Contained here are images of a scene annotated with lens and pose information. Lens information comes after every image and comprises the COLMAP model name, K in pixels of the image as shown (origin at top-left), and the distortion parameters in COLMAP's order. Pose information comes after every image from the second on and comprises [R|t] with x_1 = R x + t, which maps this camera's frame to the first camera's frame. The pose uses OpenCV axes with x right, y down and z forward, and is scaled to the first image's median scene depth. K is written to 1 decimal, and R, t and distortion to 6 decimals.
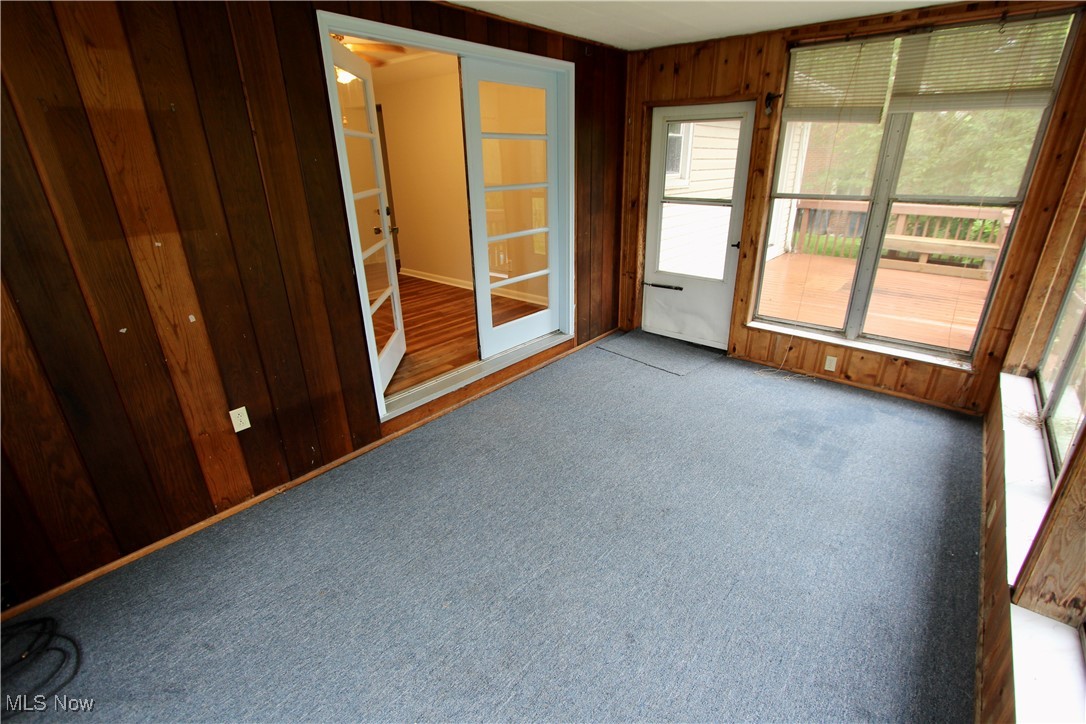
lens RADIAL K [[498.7, 0, 545.2], [0, 498.7, 360.1], [0, 0, 1]] dist [-0.015577, 0.000593]
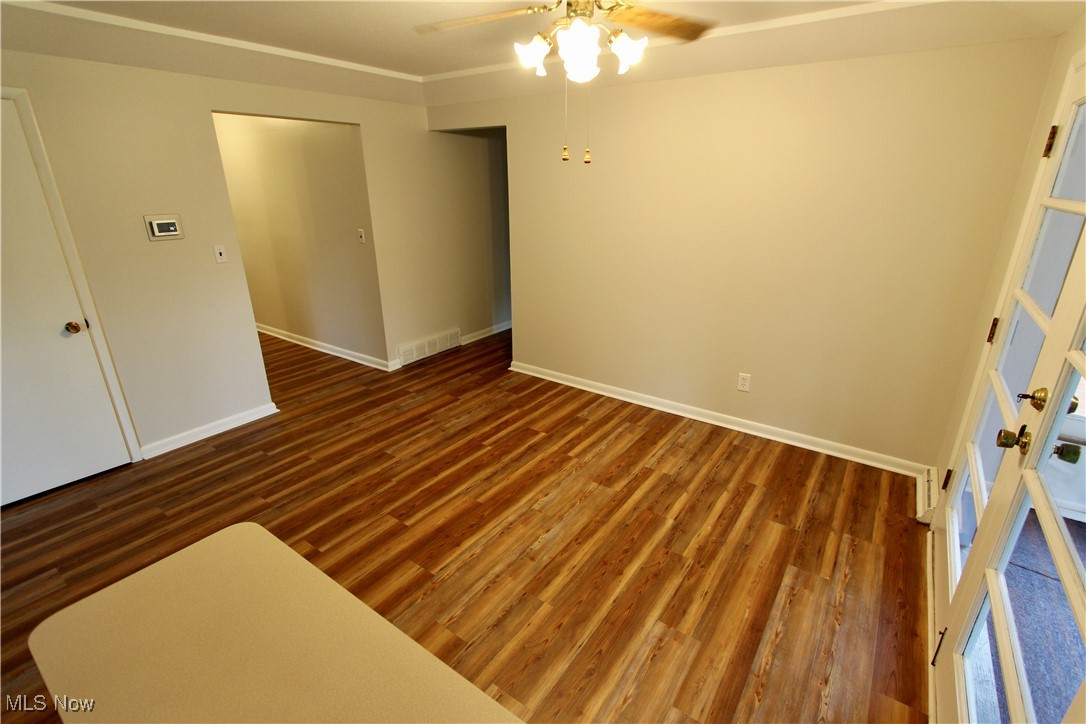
lens RADIAL K [[498.7, 0, 546.4], [0, 498.7, 363.2], [0, 0, 1]] dist [-0.015577, 0.000593]
pose [[0.996805, -0.017021, 0.078044, -0.395938], [0.019509, 0.999322, -0.031238, -0.212890], [-0.077459, 0.032660, 0.996460, 0.418312]]
